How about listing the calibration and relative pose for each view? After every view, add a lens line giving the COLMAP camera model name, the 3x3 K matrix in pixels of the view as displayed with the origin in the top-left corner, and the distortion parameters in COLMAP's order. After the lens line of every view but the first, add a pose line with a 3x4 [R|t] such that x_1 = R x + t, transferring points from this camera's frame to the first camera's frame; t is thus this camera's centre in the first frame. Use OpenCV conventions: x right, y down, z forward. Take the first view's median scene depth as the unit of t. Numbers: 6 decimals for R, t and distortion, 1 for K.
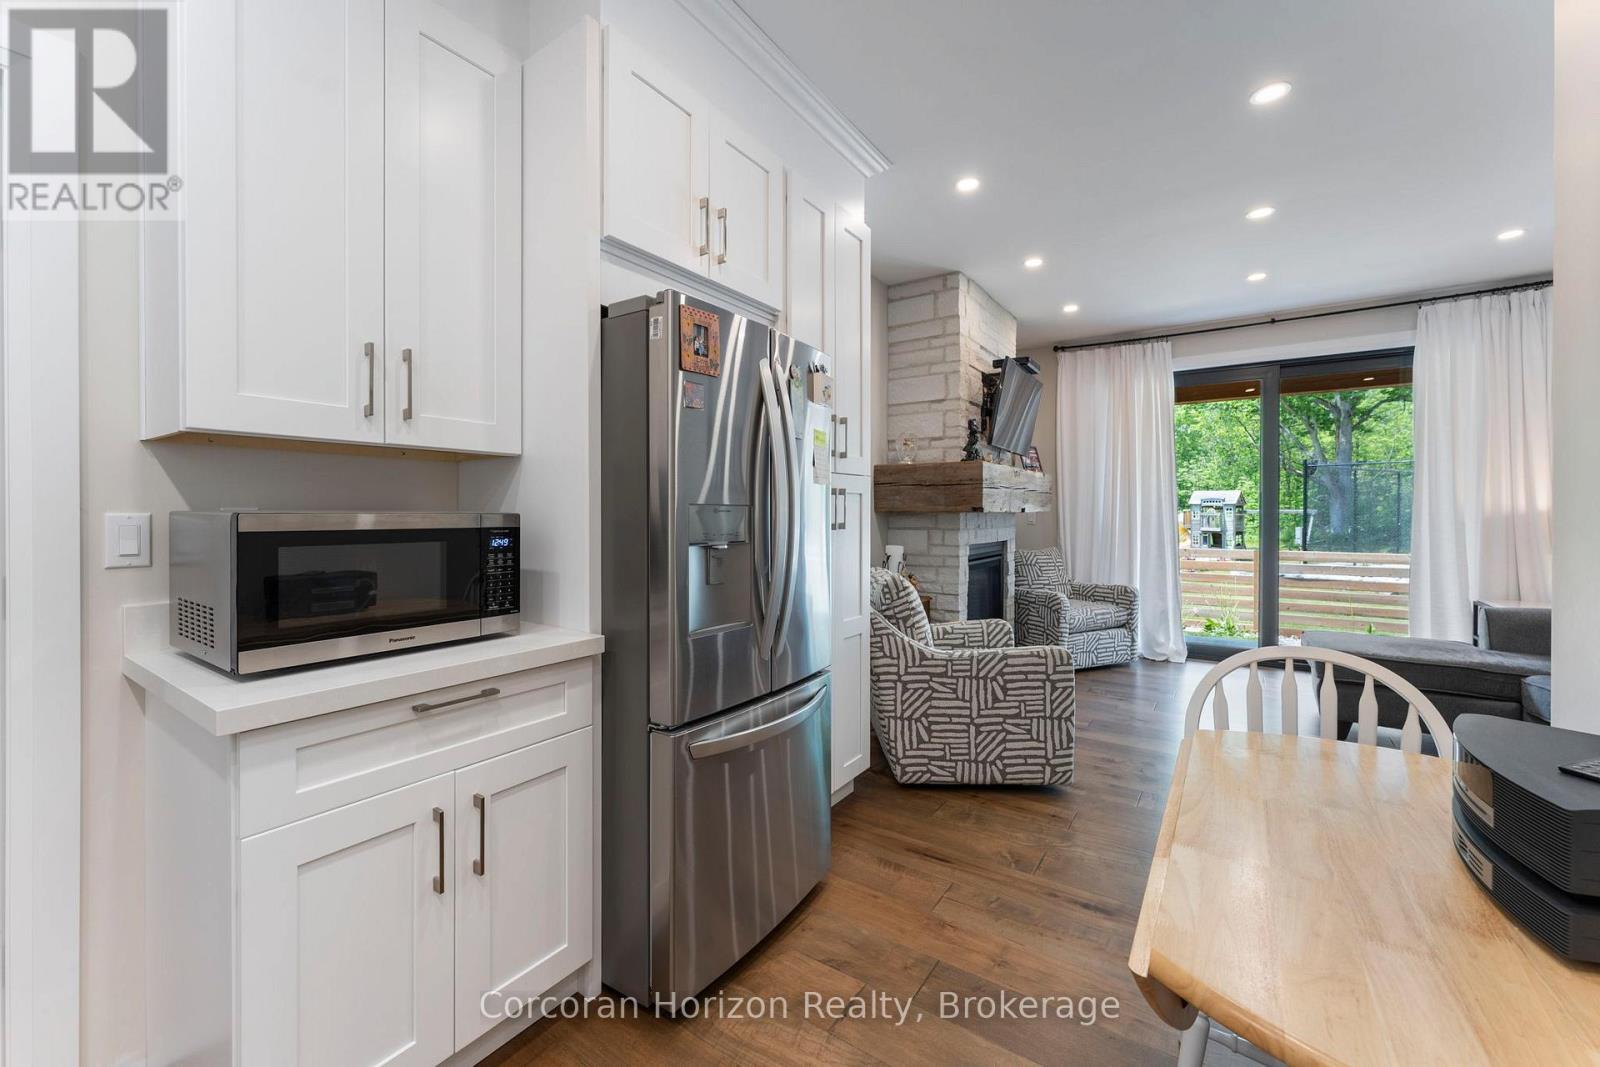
lens RADIAL K [[633.4, 0, 809.6], [0, 633.4, 501.6], [0, 0, 1]] dist [-0.001183, 0.000265]
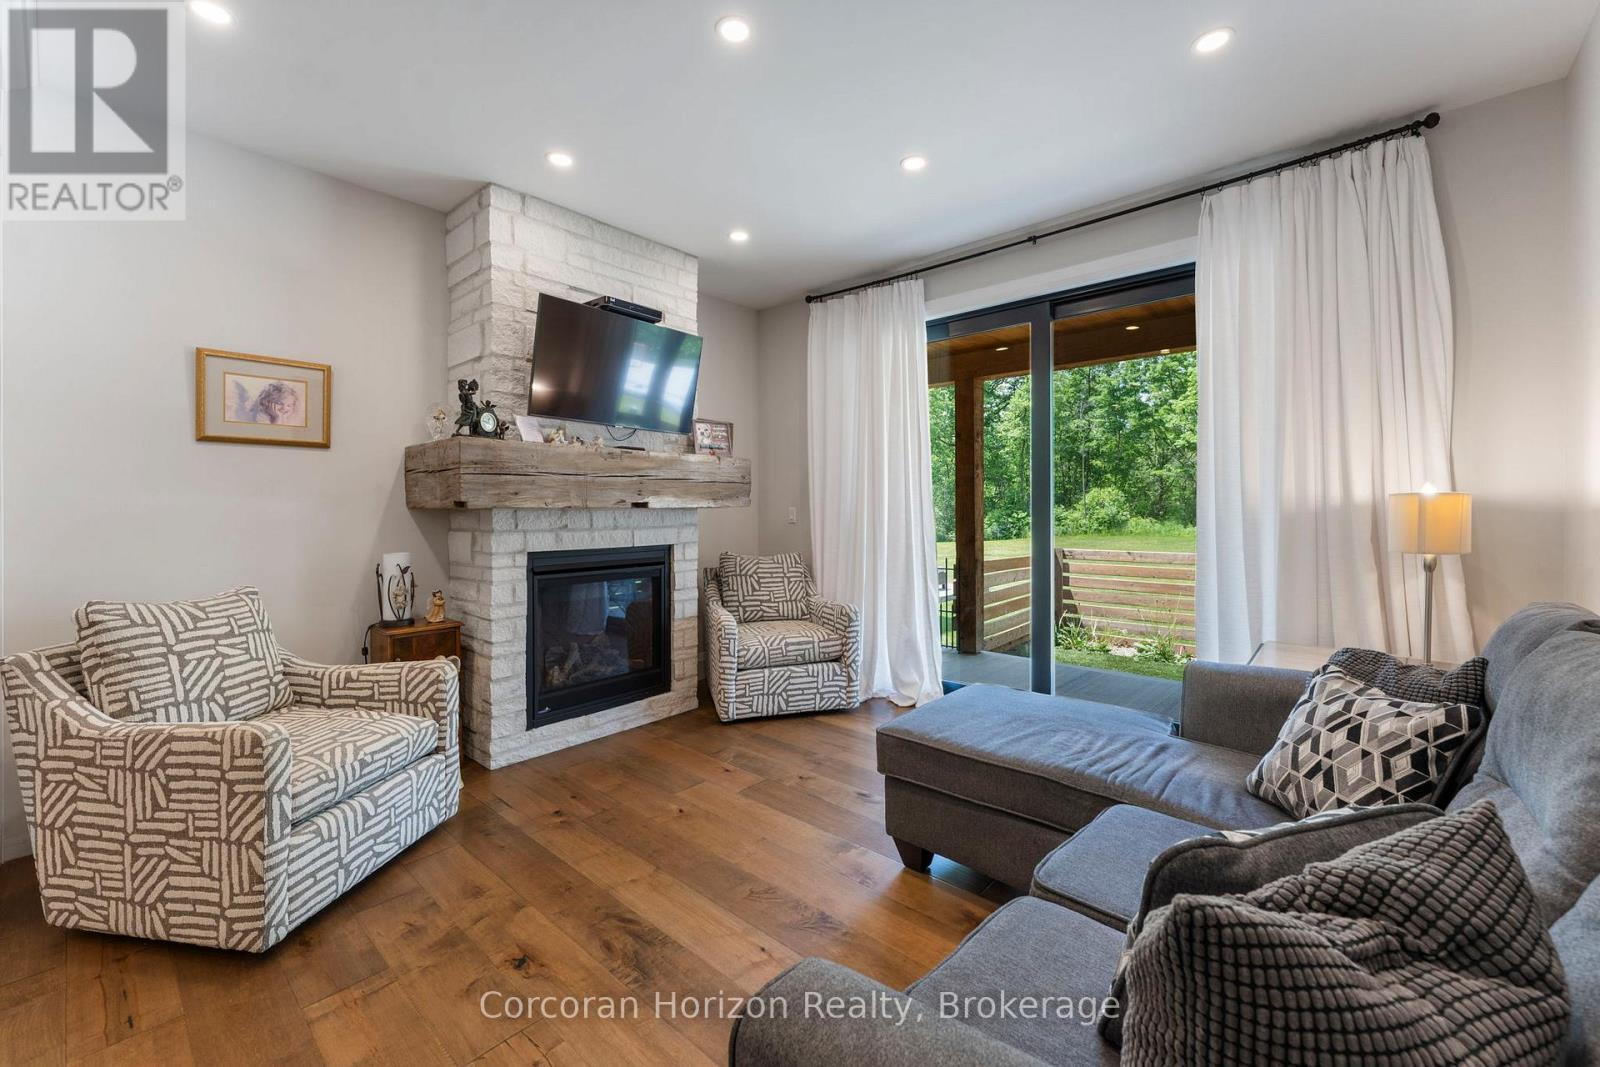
lens RADIAL K [[633.4, 0, 838.9], [0, 633.4, 493.3], [0, 0, 1]] dist [-0.001183, 0.000265]
pose [[0.992179, -0.007412, -0.124603, 1.042213], [0.006463, 0.999947, -0.008014, 0.011364], [0.124656, 0.007146, 0.992174, 0.456953]]
